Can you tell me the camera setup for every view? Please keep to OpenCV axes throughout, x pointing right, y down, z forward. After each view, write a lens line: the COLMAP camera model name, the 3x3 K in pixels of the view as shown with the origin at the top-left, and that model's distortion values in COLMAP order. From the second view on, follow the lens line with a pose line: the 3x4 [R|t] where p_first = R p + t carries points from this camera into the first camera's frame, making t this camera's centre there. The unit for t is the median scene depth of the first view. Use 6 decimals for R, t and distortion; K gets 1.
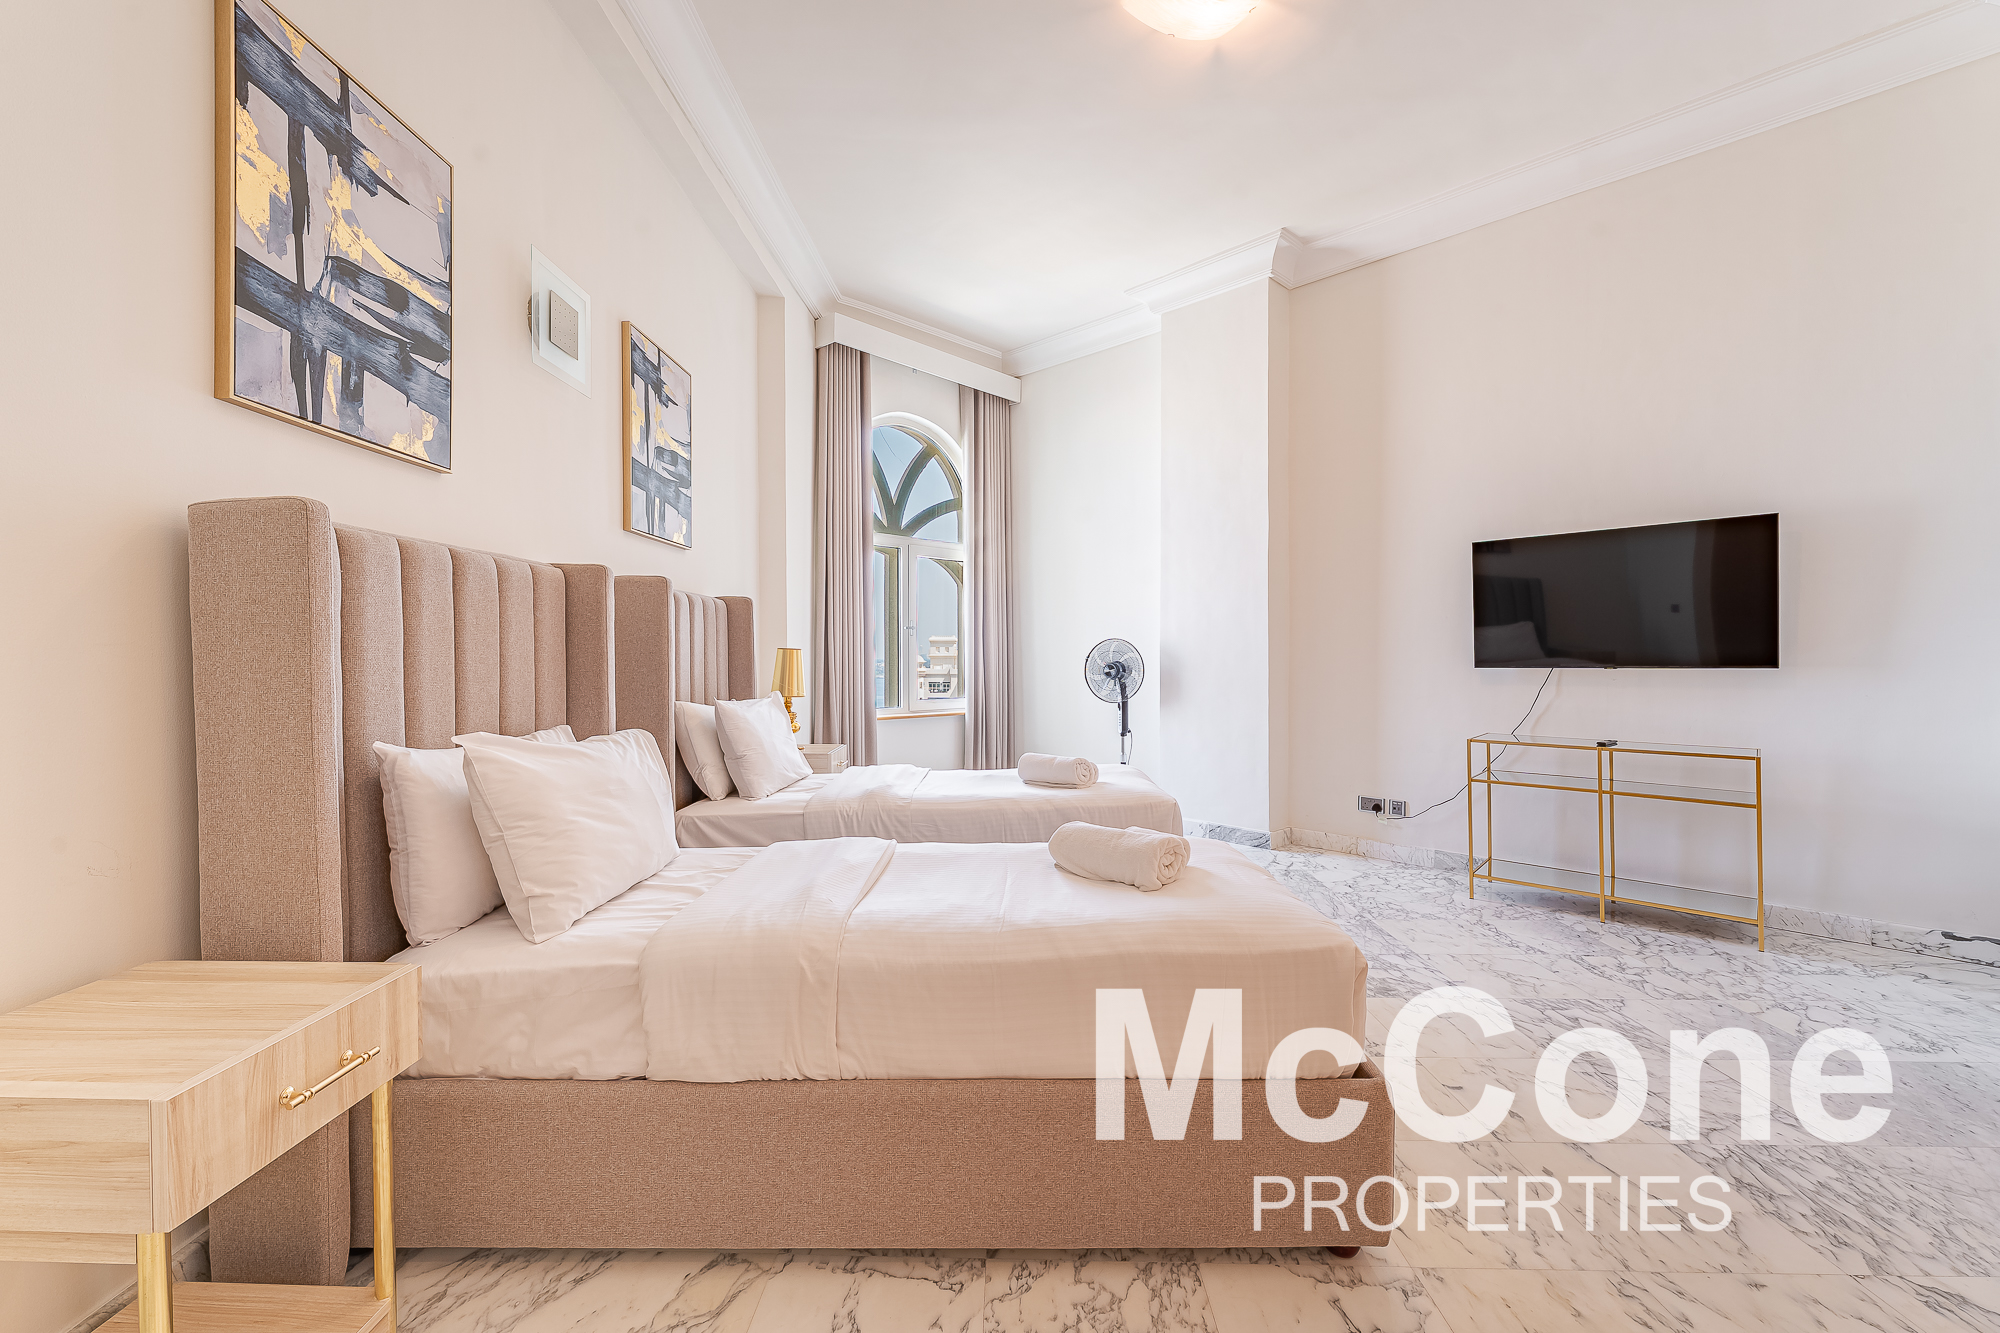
lens RADIAL K [[807.8, 0, 1001.2], [0, 807.8, 663.2], [0, 0, 1]] dist [-0.000631, -0.000669]
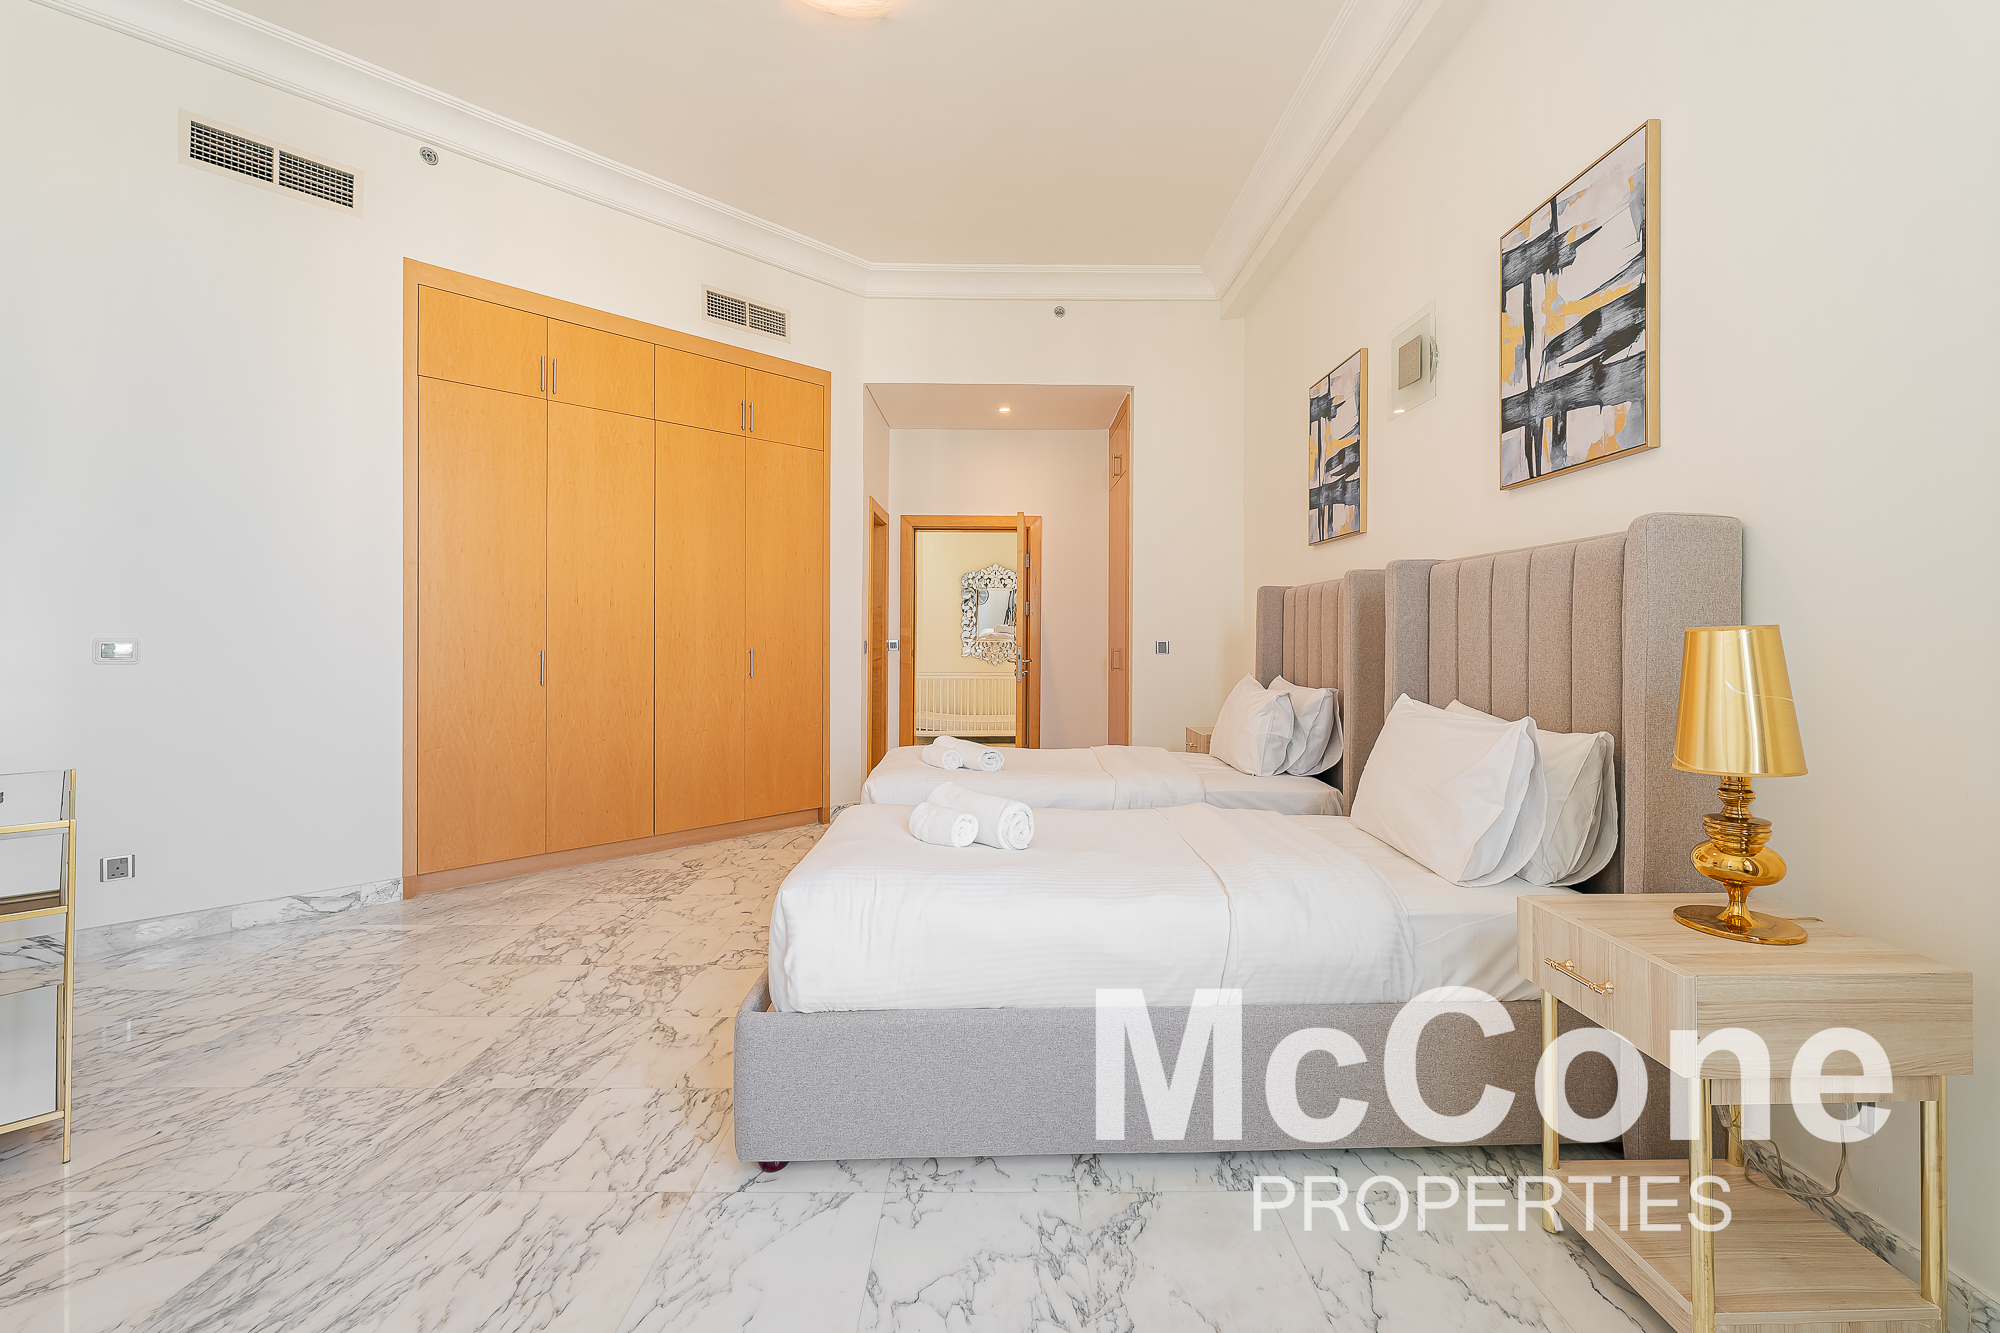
lens RADIAL K [[807.8, 0, 999.0], [0, 807.8, 654.6], [0, 0, 1]] dist [-0.000631, -0.000669]
pose [[-0.999933, -0.007152, -0.009080, 0.090585], [-0.007330, 0.999779, 0.019685, -0.009742], [0.008938, 0.019751, -0.999765, 2.287377]]
